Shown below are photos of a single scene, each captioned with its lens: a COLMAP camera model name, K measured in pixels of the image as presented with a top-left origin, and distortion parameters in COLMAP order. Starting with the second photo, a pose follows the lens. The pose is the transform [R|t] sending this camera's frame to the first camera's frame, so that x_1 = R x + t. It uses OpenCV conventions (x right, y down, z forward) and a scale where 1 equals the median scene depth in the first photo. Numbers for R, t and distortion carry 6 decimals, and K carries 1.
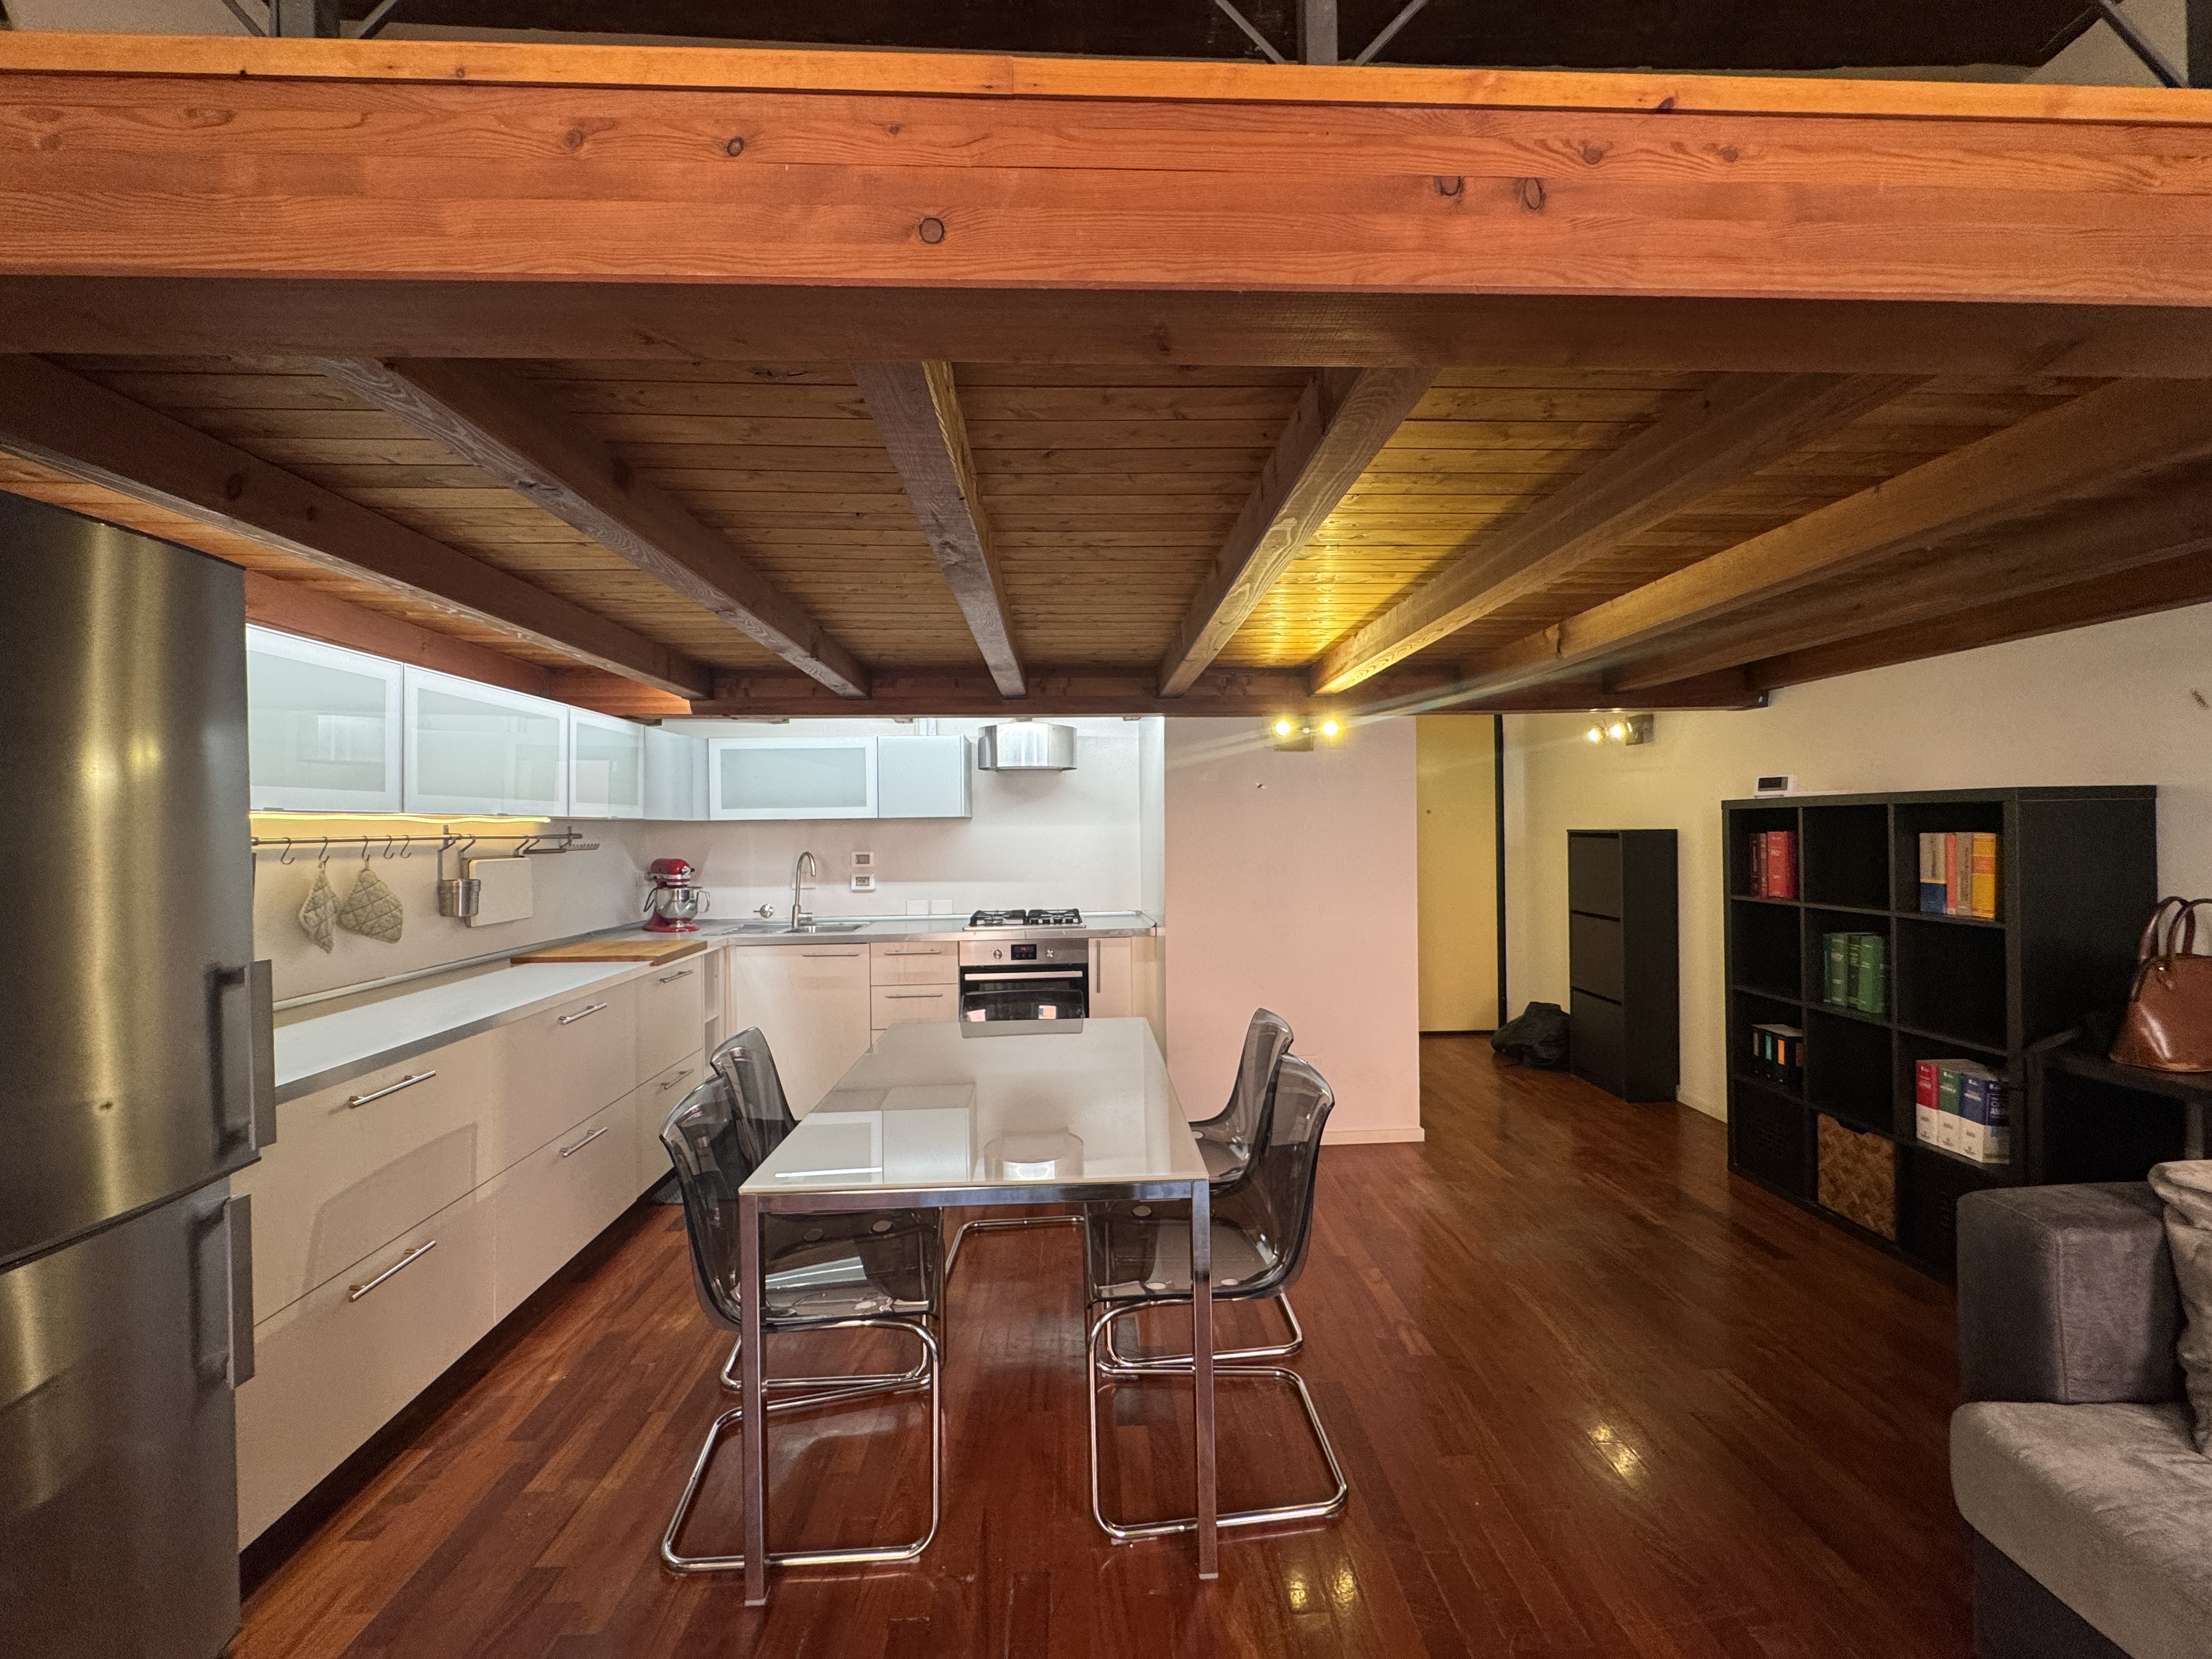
lens RADIAL K [[882.8, 0, 1107.4], [0, 882.8, 827.0], [0, 0, 1]] dist [-0.003403, 0.000479]
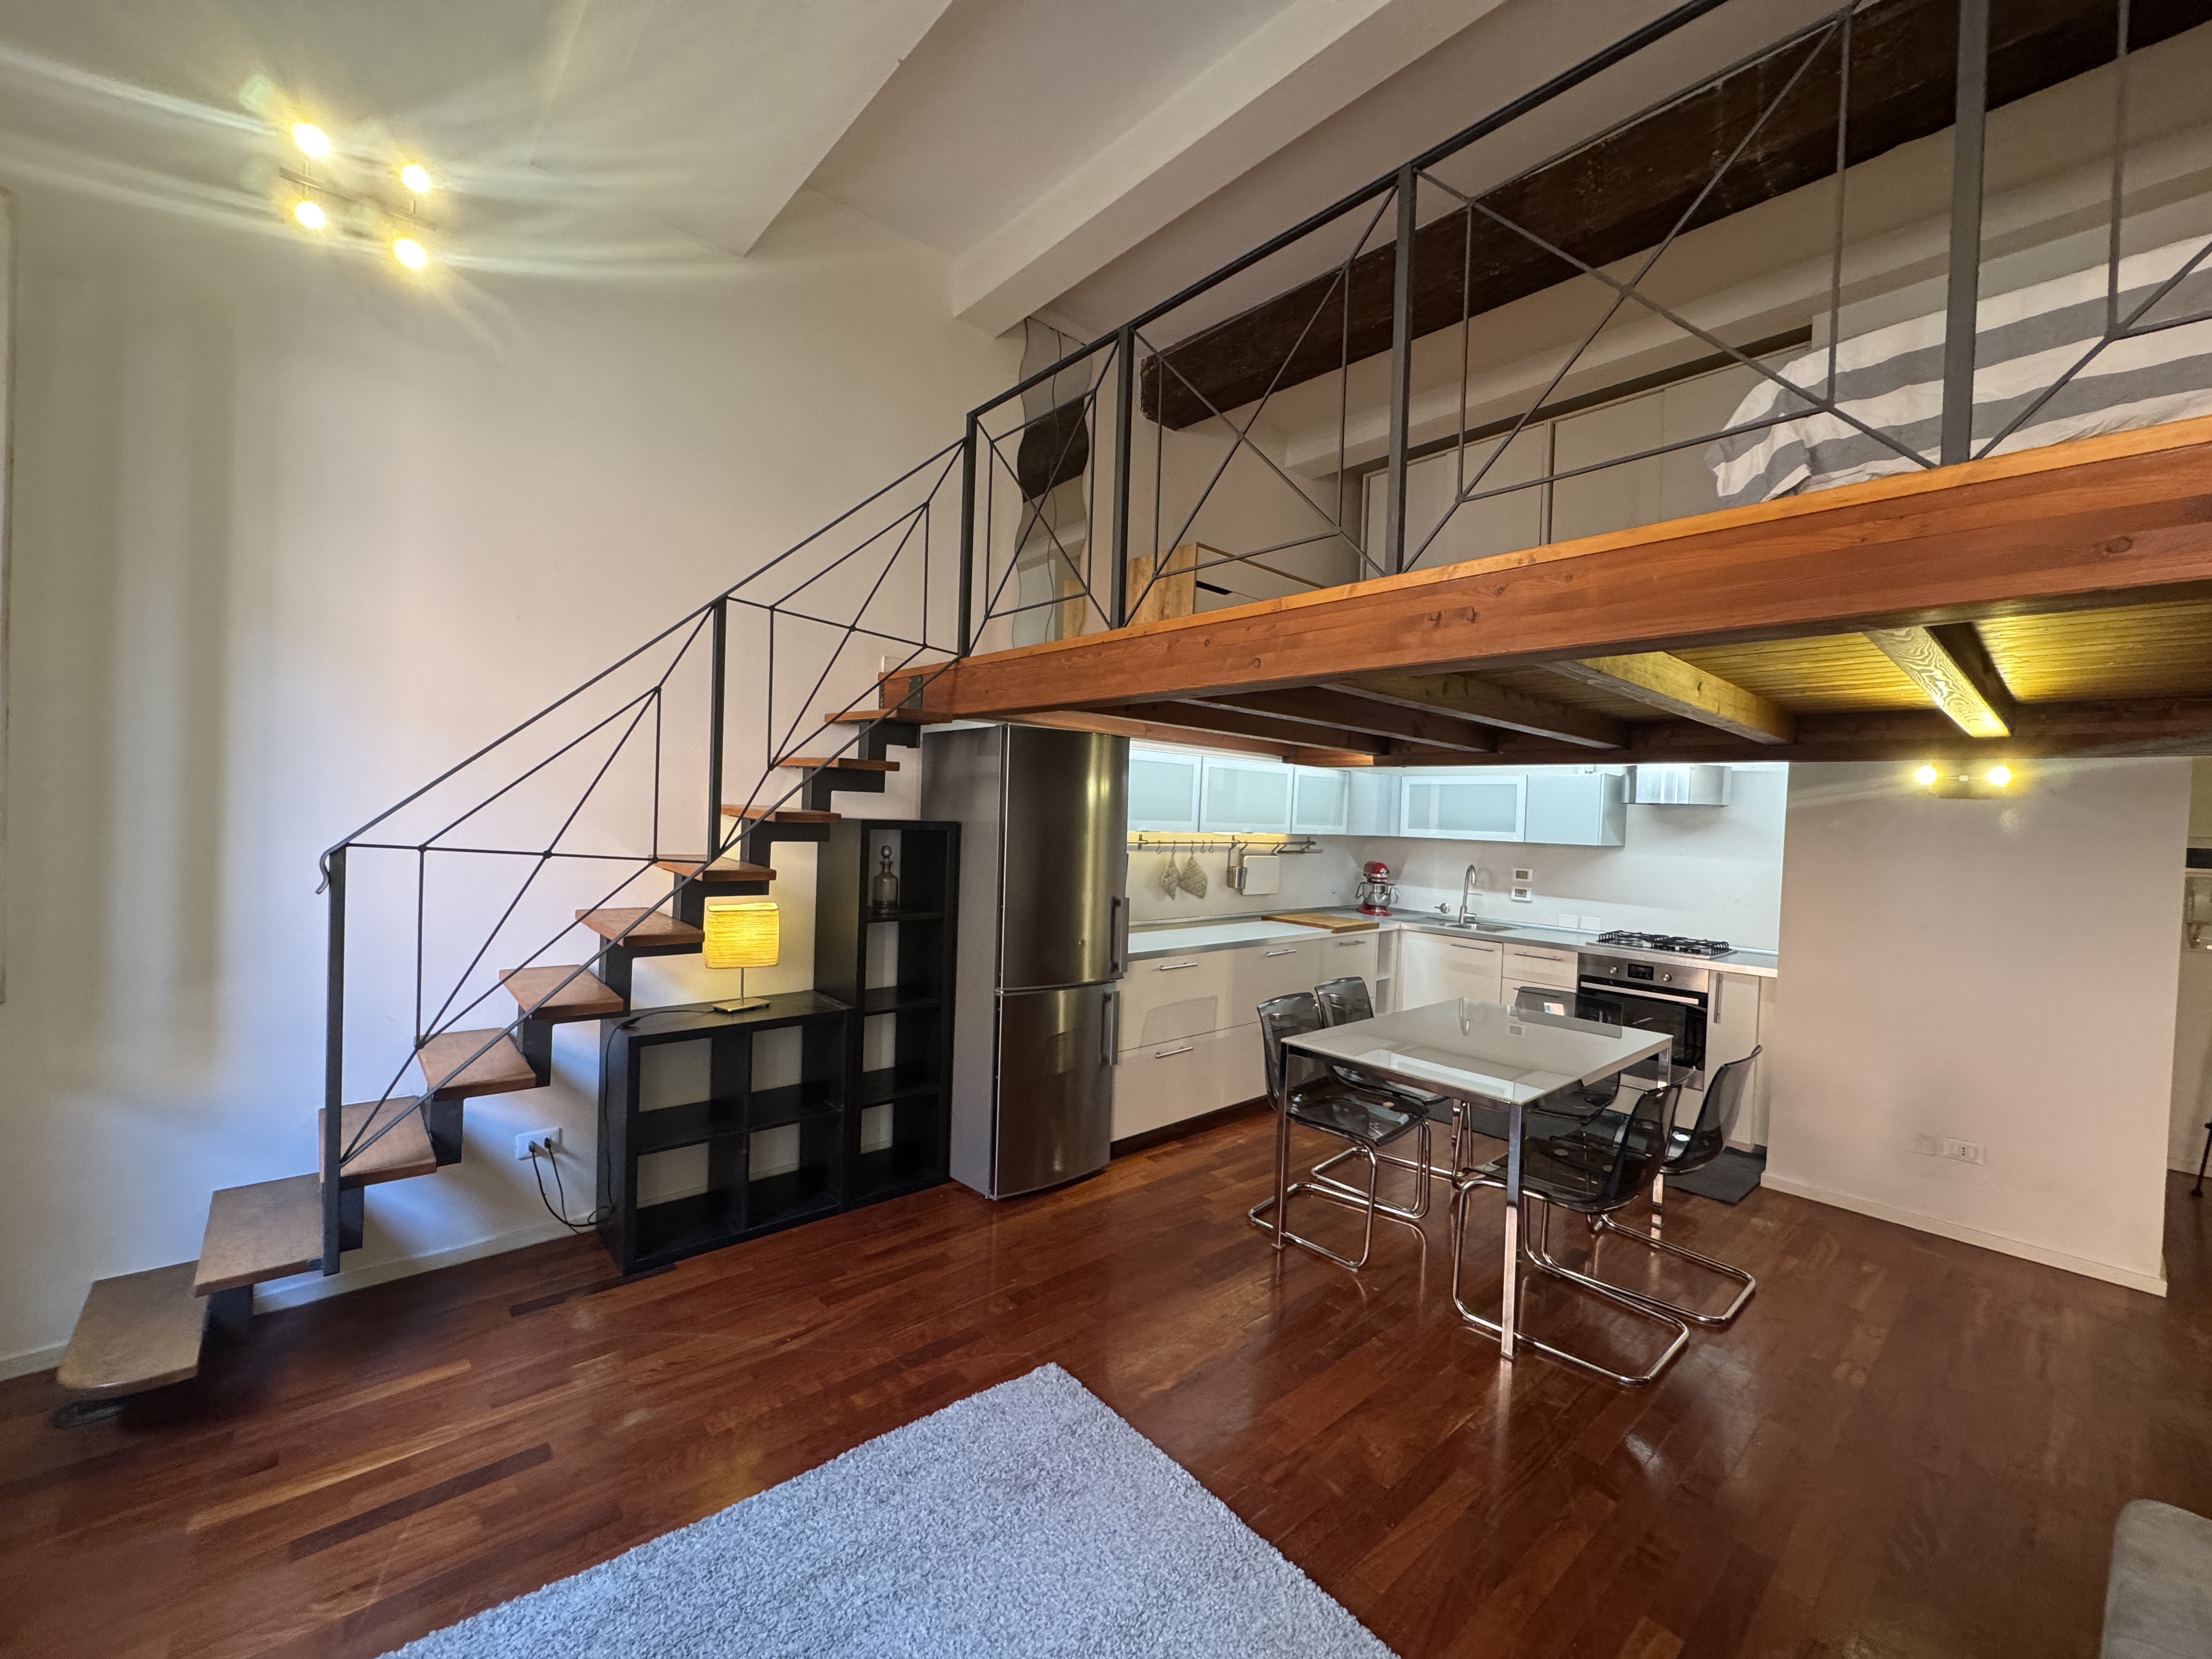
lens RADIAL K [[882.8, 0, 1107.3], [0, 882.8, 826.8], [0, 0, 1]] dist [-0.003403, 0.000479]
pose [[0.631191, 0.048133, -0.774133, 0.439744], [-0.044206, 0.998683, 0.026052, -0.052403], [0.774367, 0.017778, 0.632487, -0.295502]]
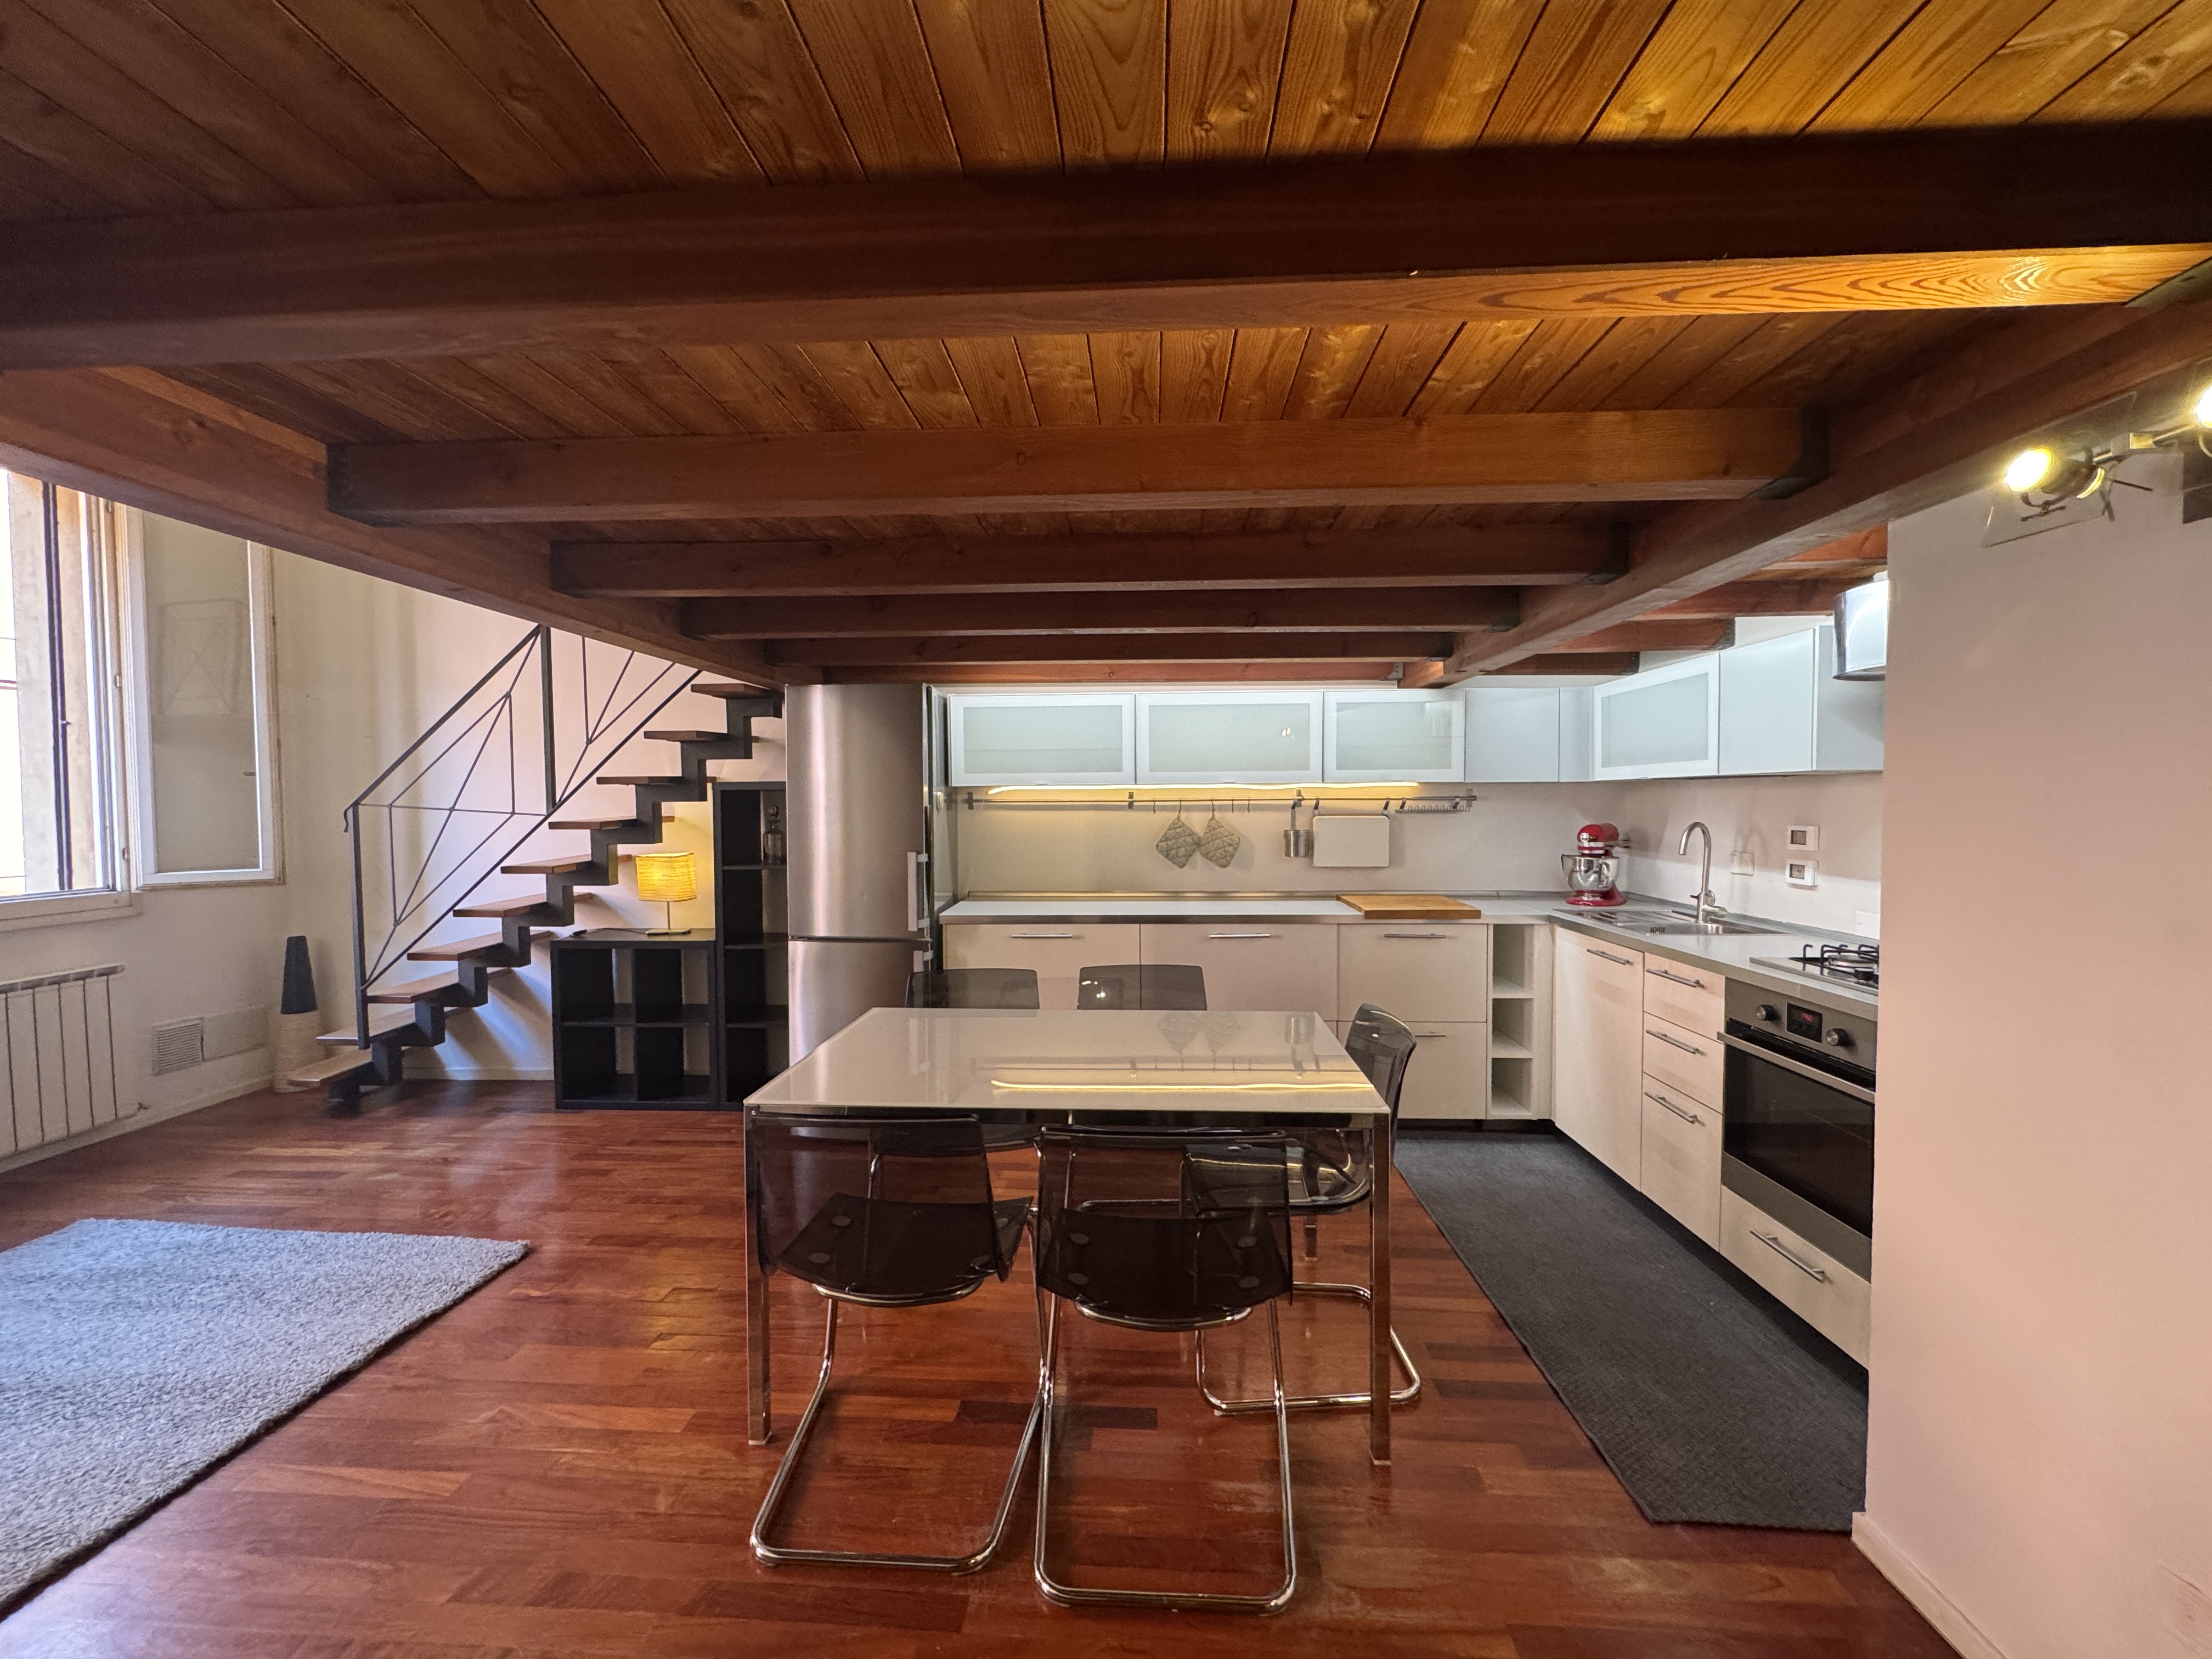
lens RADIAL K [[882.8, 0, 1108.8], [0, 882.8, 835.3], [0, 0, 1]] dist [-0.003403, 0.000479]
pose [[-0.092872, 0.052113, -0.994313, 0.631594], [0.007282, 0.998638, 0.051660, -0.004284], [0.995651, -0.002442, -0.093125, 0.831676]]
